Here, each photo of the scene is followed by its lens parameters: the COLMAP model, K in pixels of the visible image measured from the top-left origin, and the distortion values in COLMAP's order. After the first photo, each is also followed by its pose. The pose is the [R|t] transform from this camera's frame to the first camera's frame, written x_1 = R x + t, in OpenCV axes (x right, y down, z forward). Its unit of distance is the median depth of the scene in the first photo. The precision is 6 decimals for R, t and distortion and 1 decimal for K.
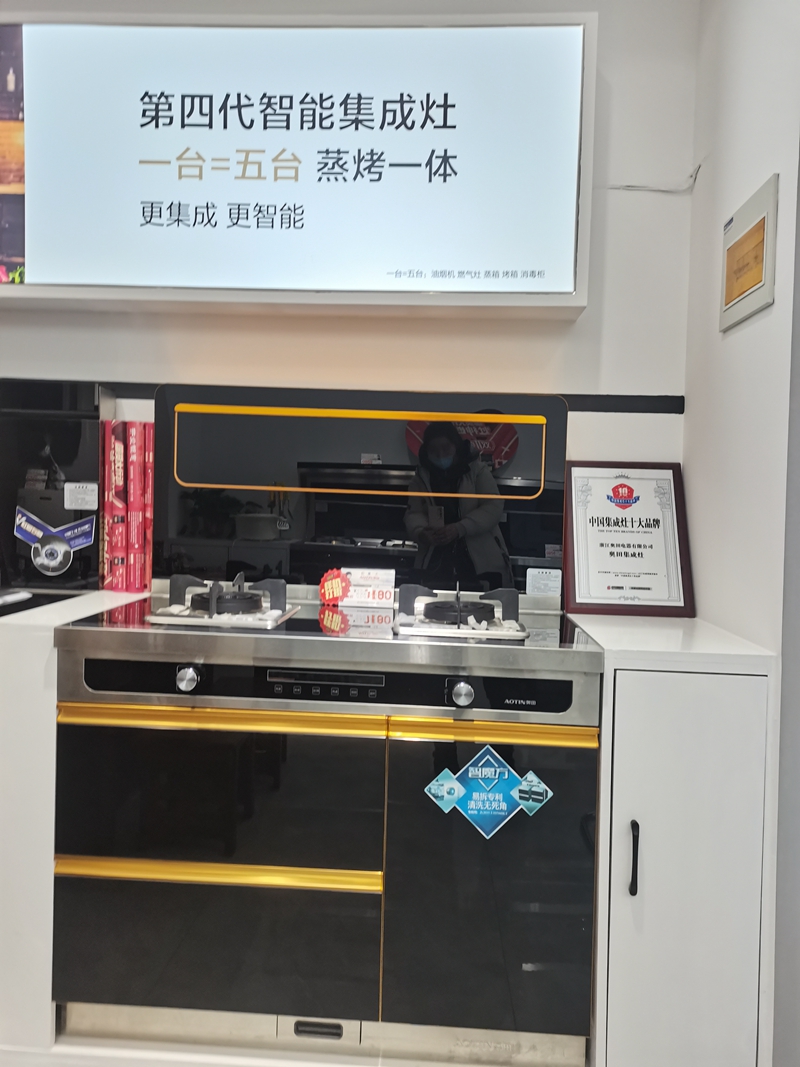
lens RADIAL K [[790.9, 0, 402.8], [0, 790.9, 538.2], [0, 0, 1]] dist [0.052467, -0.022952]
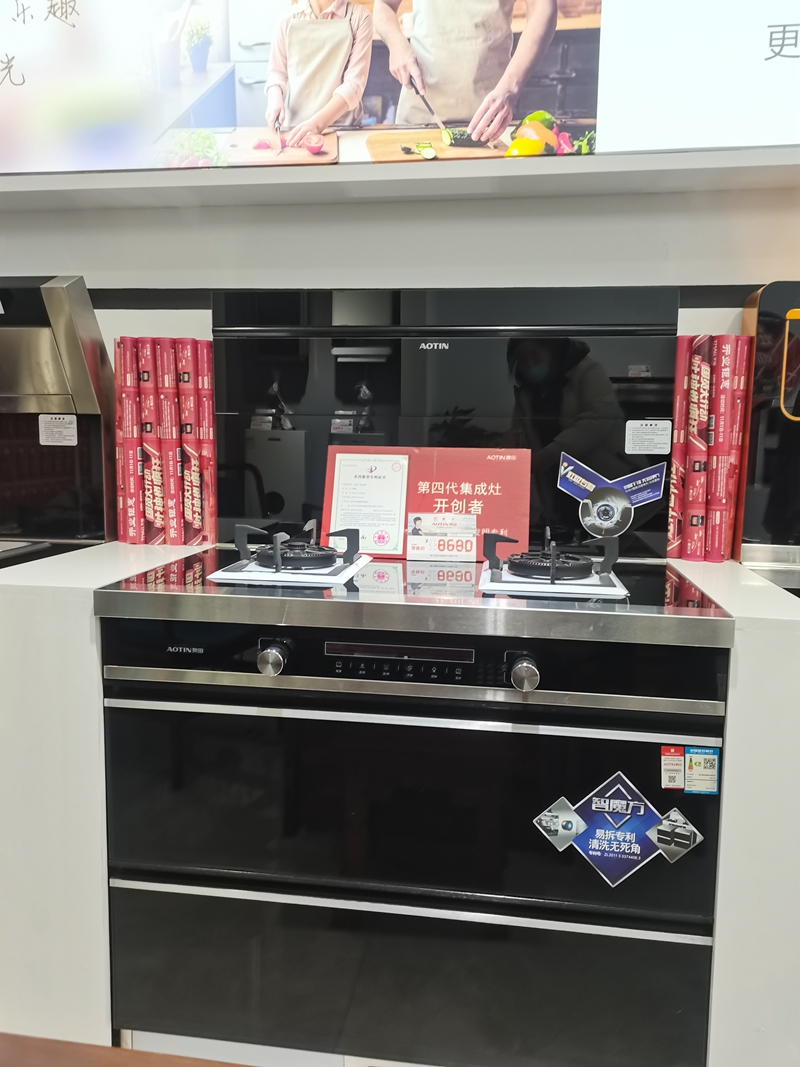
lens RADIAL K [[811.6, 0, 401.4], [0, 811.6, 532.6], [0, 0, 1]] dist [0.042677, -0.028157]
pose [[0.996172, -0.006489, -0.087172, -0.607638], [0.013225, 0.996950, 0.076916, -0.025866], [0.086407, -0.077774, 0.993220, 0.201149]]
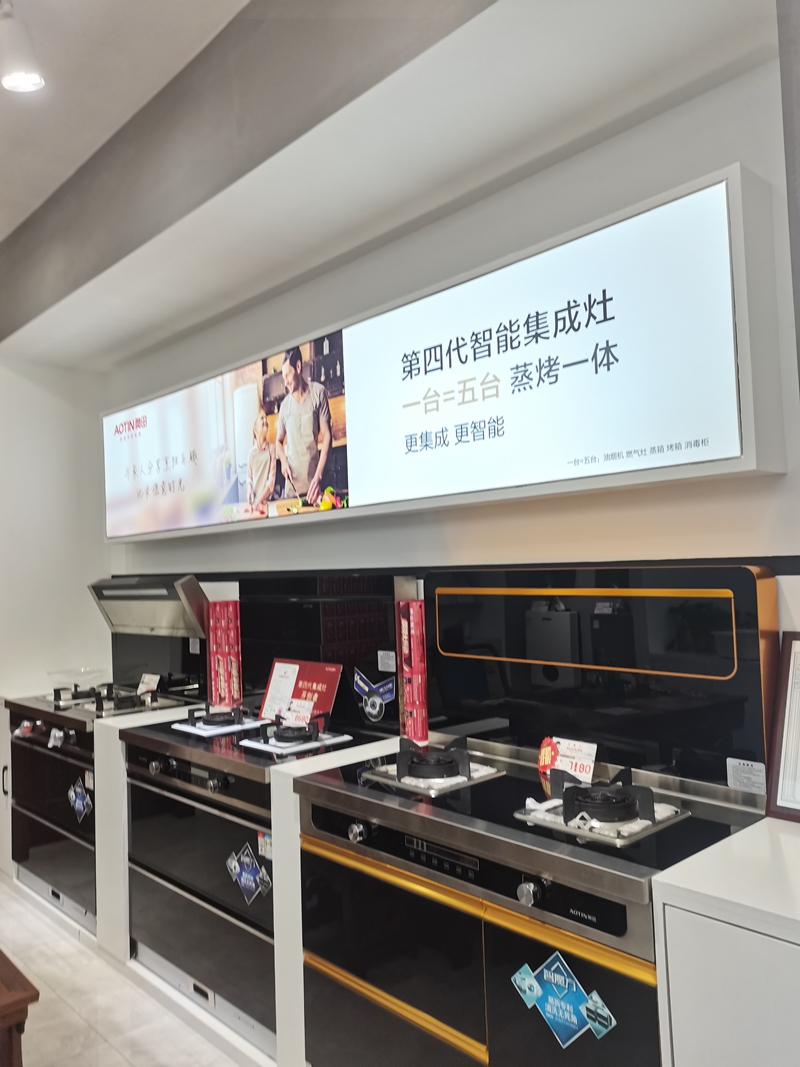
lens RADIAL K [[815.5, 0, 396.6], [0, 815.5, 543.2], [0, 0, 1]] dist [0.061951, -0.028484]
pose [[0.718160, -0.076692, -0.691639, 0.575665], [0.026792, 0.996219, -0.082646, -0.141859], [0.695362, 0.040823, 0.717499, 0.052056]]
